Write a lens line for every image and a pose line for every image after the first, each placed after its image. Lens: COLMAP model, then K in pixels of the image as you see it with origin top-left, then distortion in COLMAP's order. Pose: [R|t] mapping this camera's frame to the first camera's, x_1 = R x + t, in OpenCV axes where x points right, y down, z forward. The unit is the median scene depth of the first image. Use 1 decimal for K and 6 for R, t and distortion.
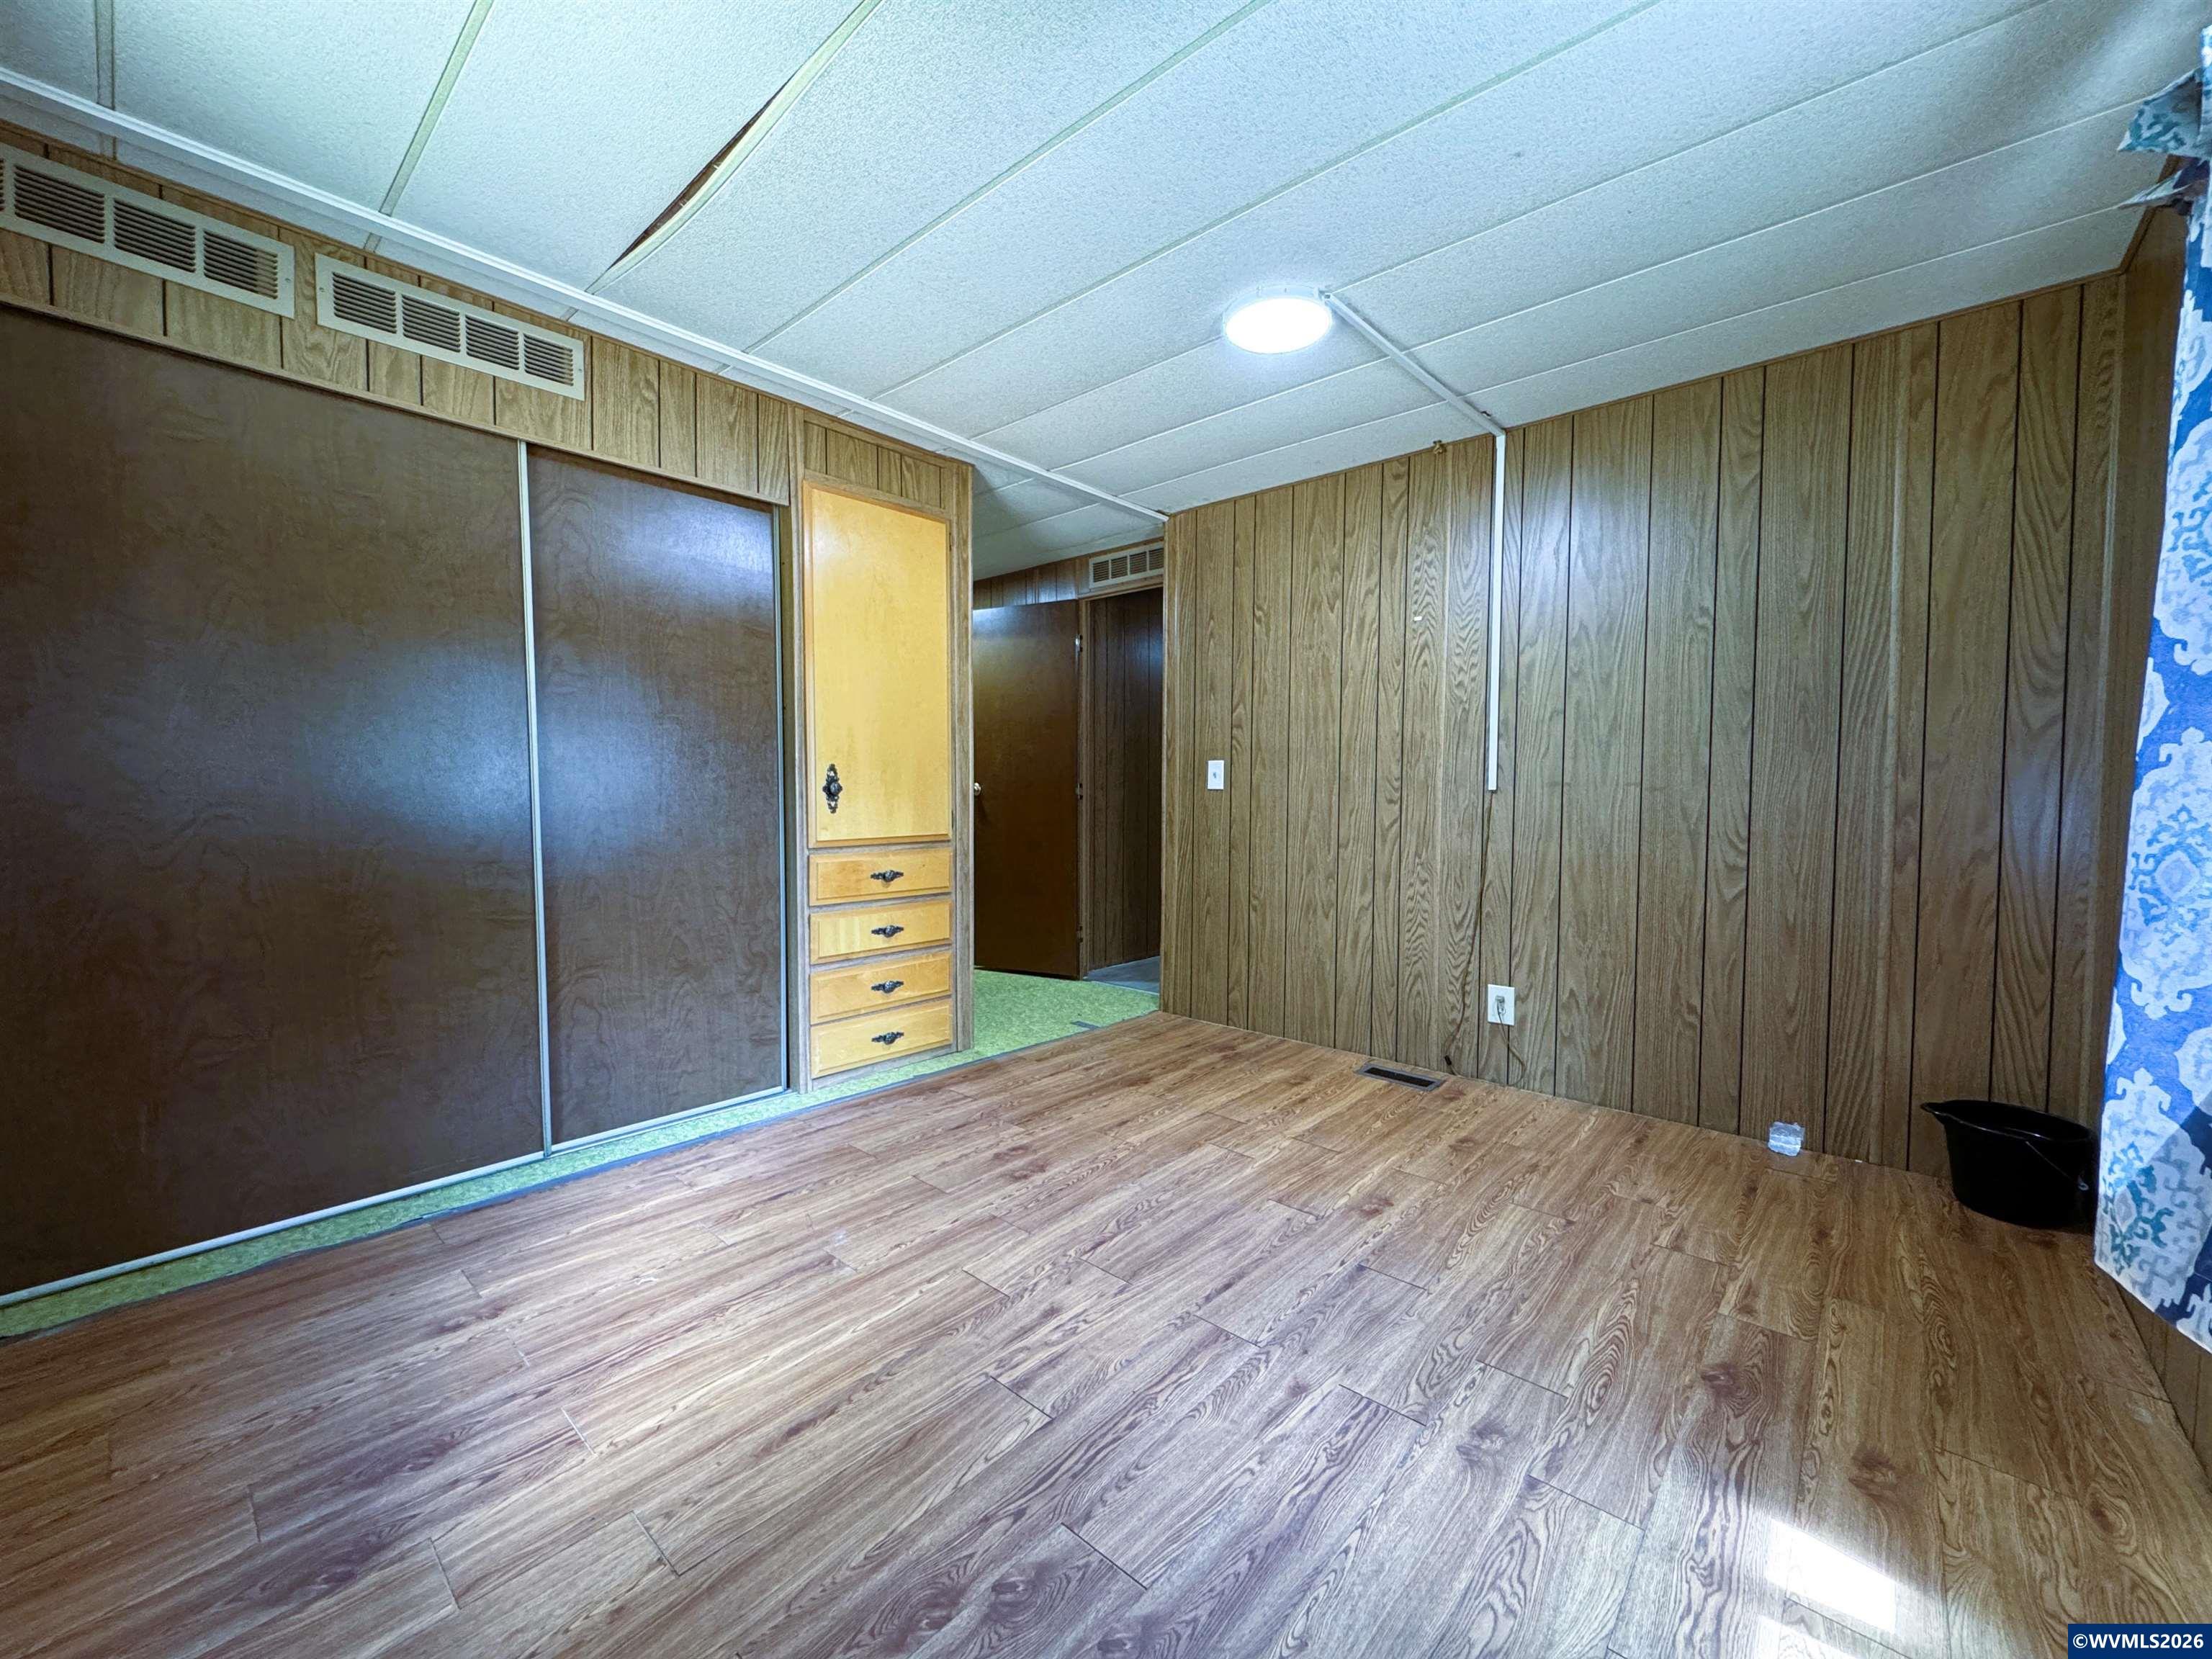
lens RADIAL K [[877.3, 0, 1103.2], [0, 877.3, 826.5], [0, 0, 1]] dist [-0.001599, 0.000189]
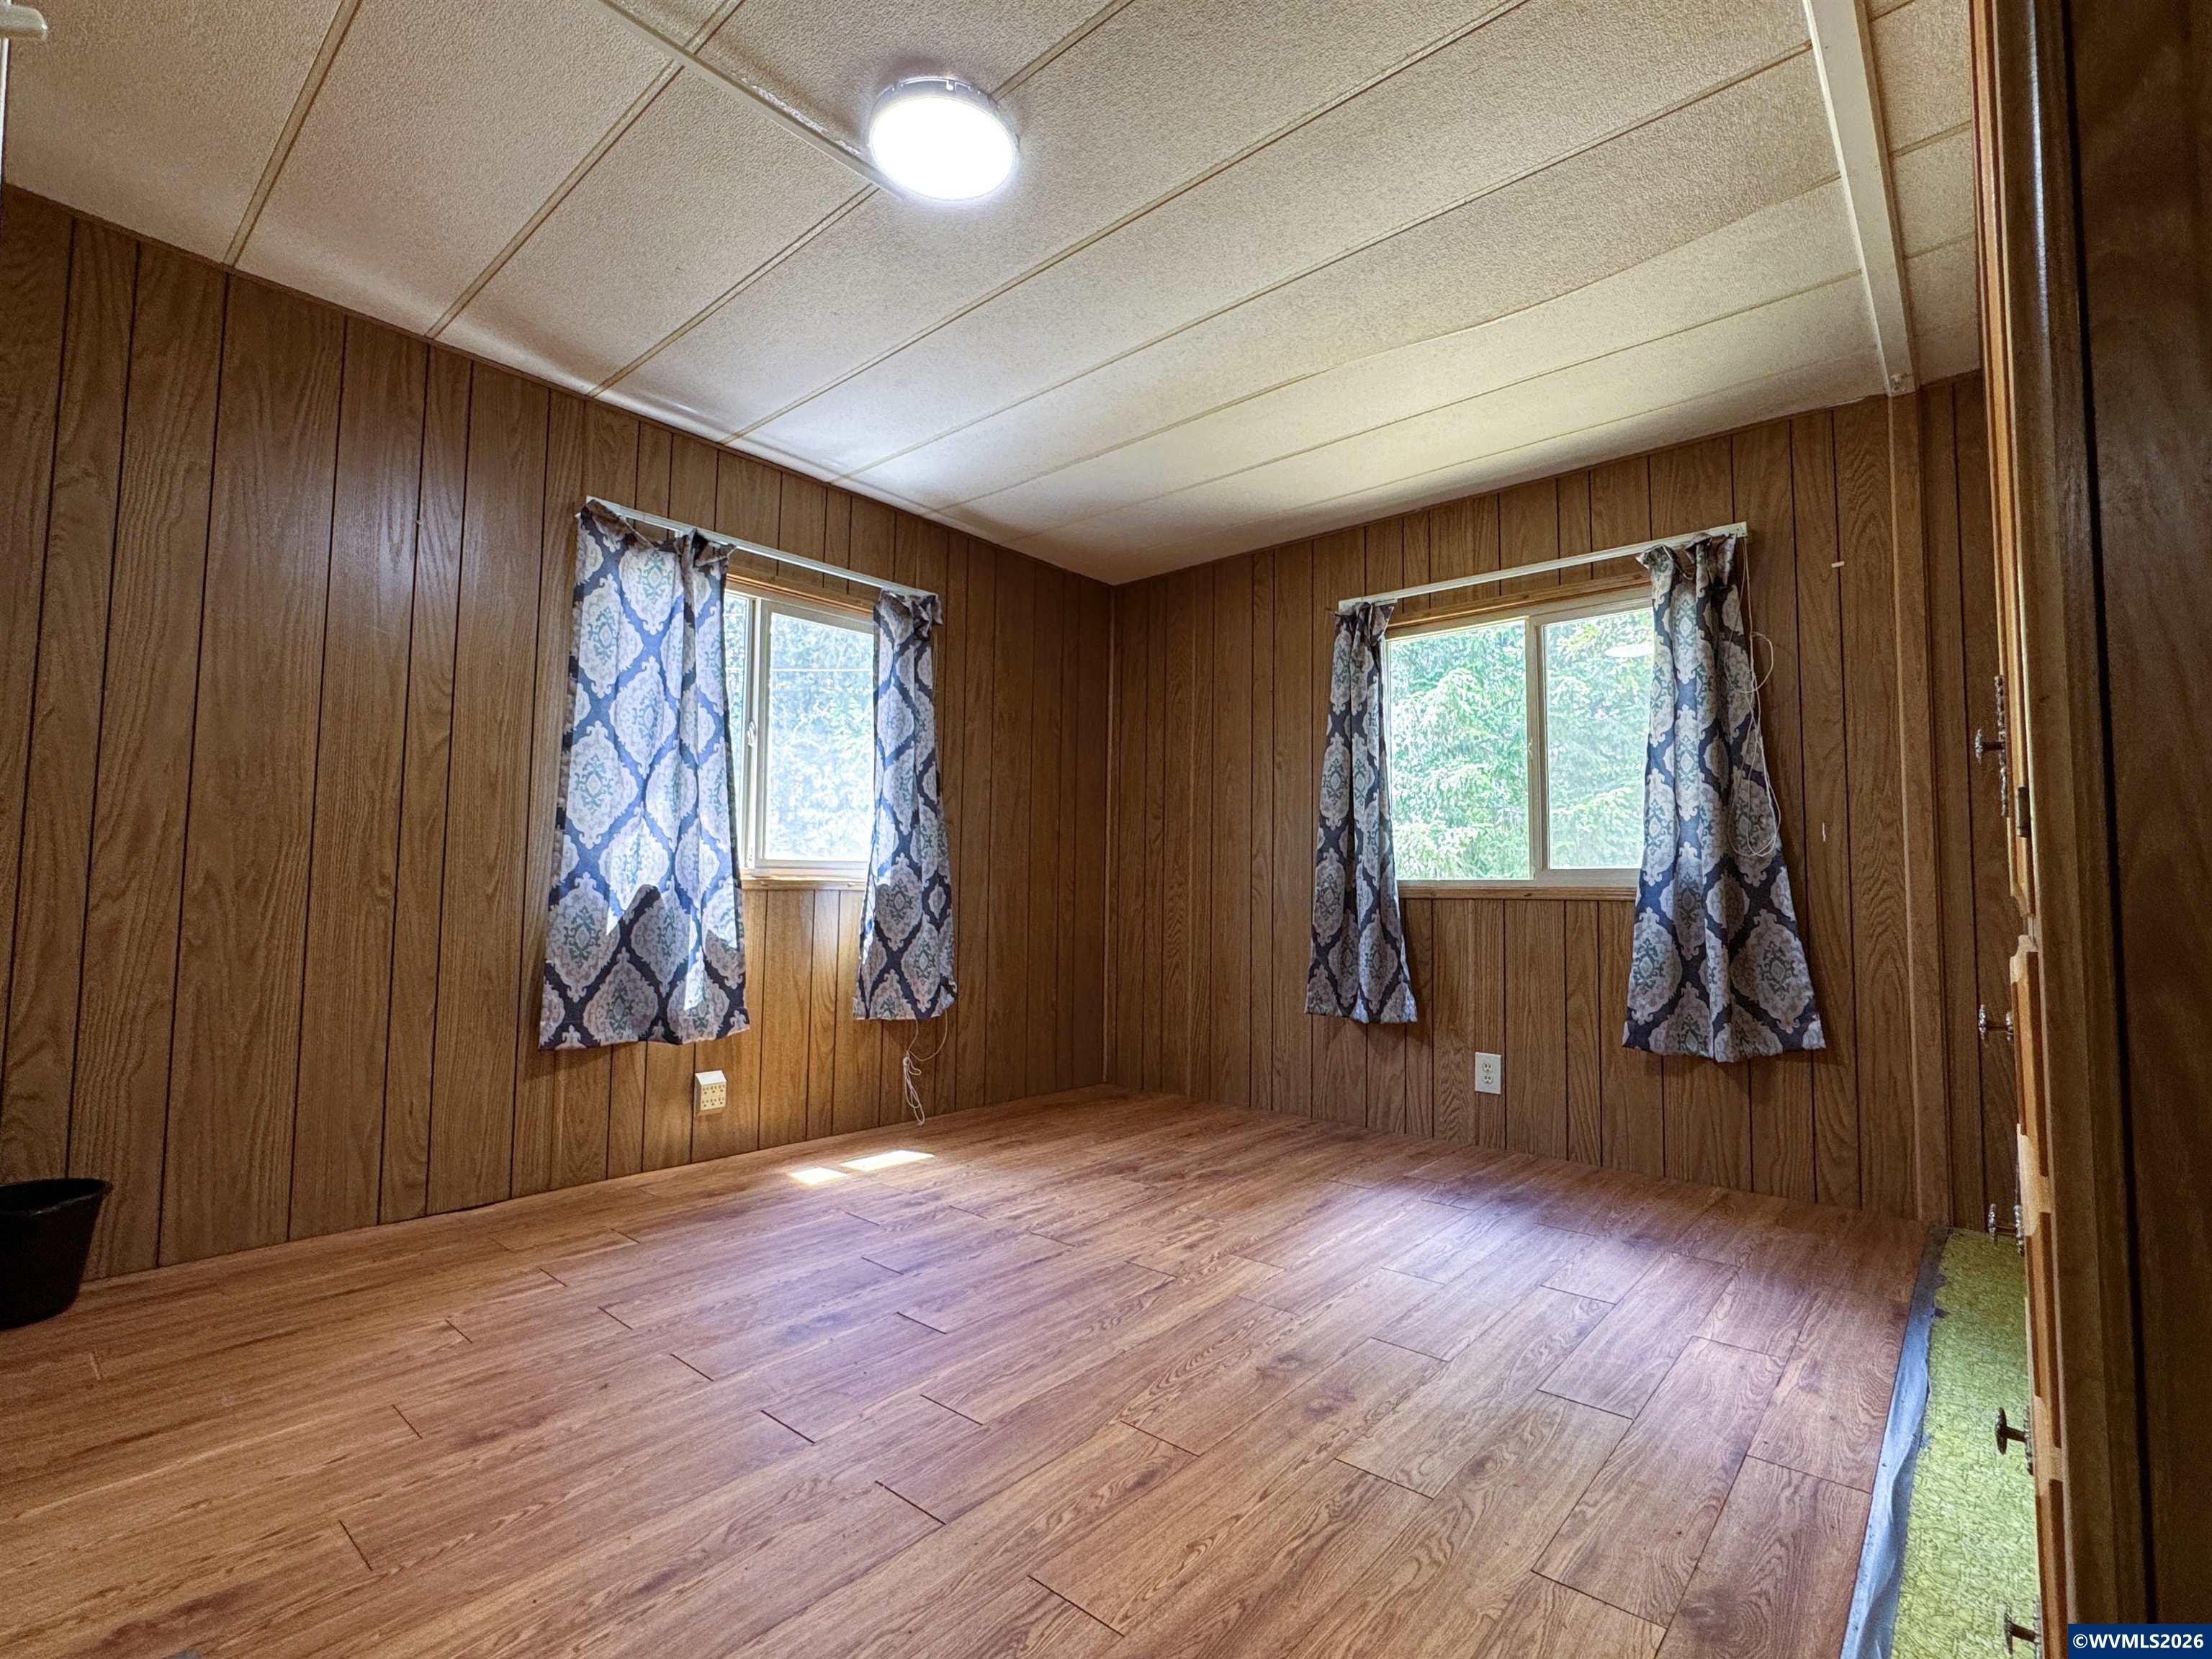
lens RADIAL K [[1020.6, 0, 1106.0], [0, 1020.6, 829.5], [0, 0, 1]] dist [-0.004402, -0.000202]
pose [[-0.999781, -0.016888, -0.012349, 0.088405], [-0.016546, 0.999491, -0.027279, 0.012936], [0.012803, -0.027068, -0.999552, 2.485613]]
